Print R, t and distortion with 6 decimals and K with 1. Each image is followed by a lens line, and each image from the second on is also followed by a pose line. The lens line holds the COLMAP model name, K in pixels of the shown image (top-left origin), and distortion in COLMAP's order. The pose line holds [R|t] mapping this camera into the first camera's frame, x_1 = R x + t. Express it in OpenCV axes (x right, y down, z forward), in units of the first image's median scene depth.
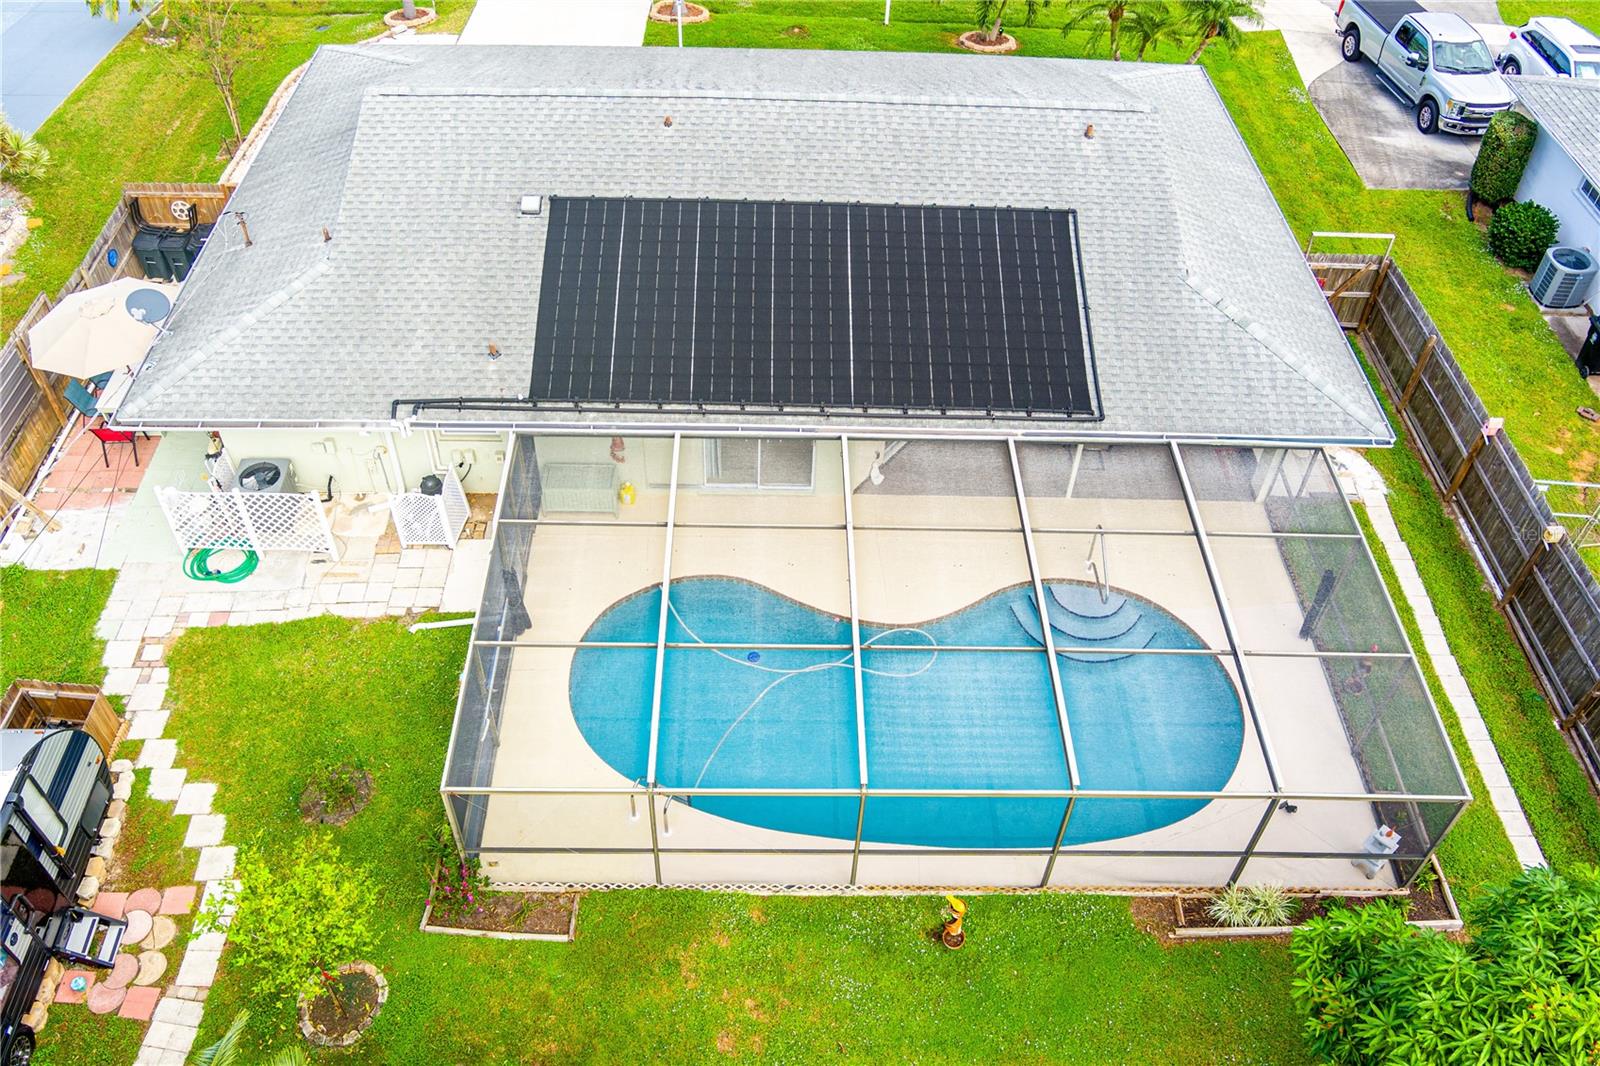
lens RADIAL K [[1297.9, 0, 800.0], [0, 1297.9, 533.0], [0, 0, 1]] dist [-0.085944, 0.044900]
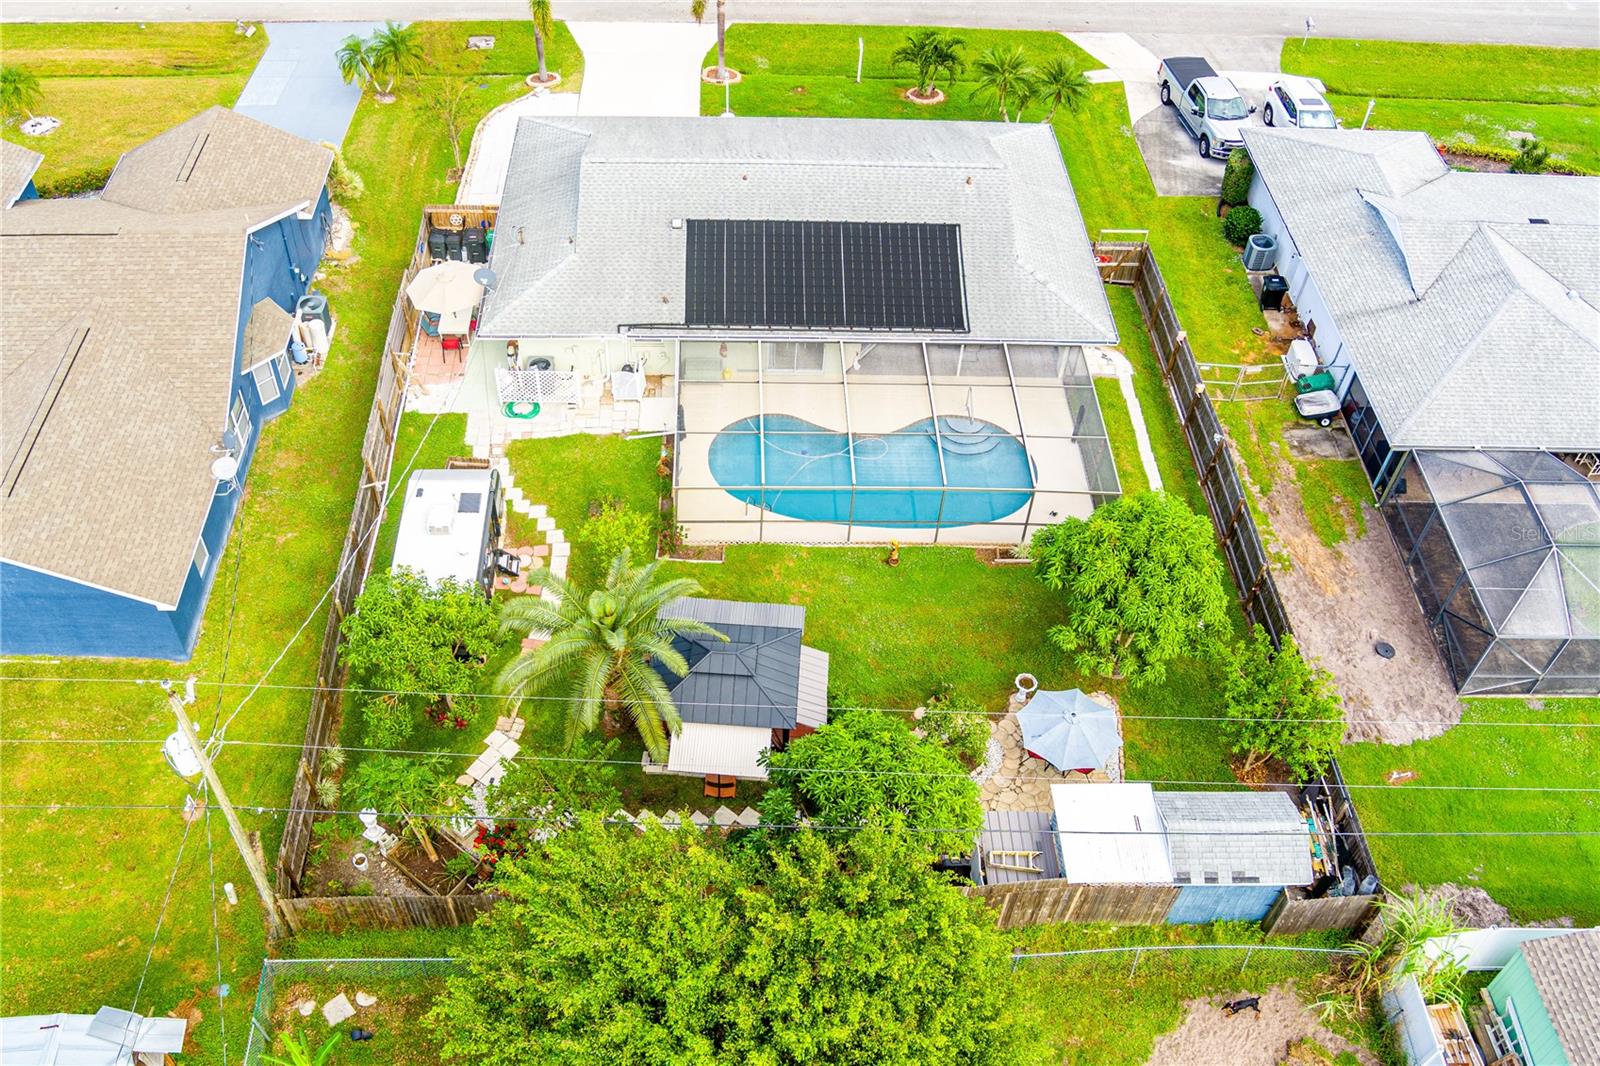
lens RADIAL K [[1297.4, 0, 756.7], [0, 1297.4, 532.8], [0, 0, 1]] dist [-0.054442, 0.001131]
pose [[0.999954, -0.005620, -0.007732, -0.079028], [0.005888, 0.999365, 0.035132, 0.143863], [0.007529, -0.035176, 0.999353, -0.974774]]
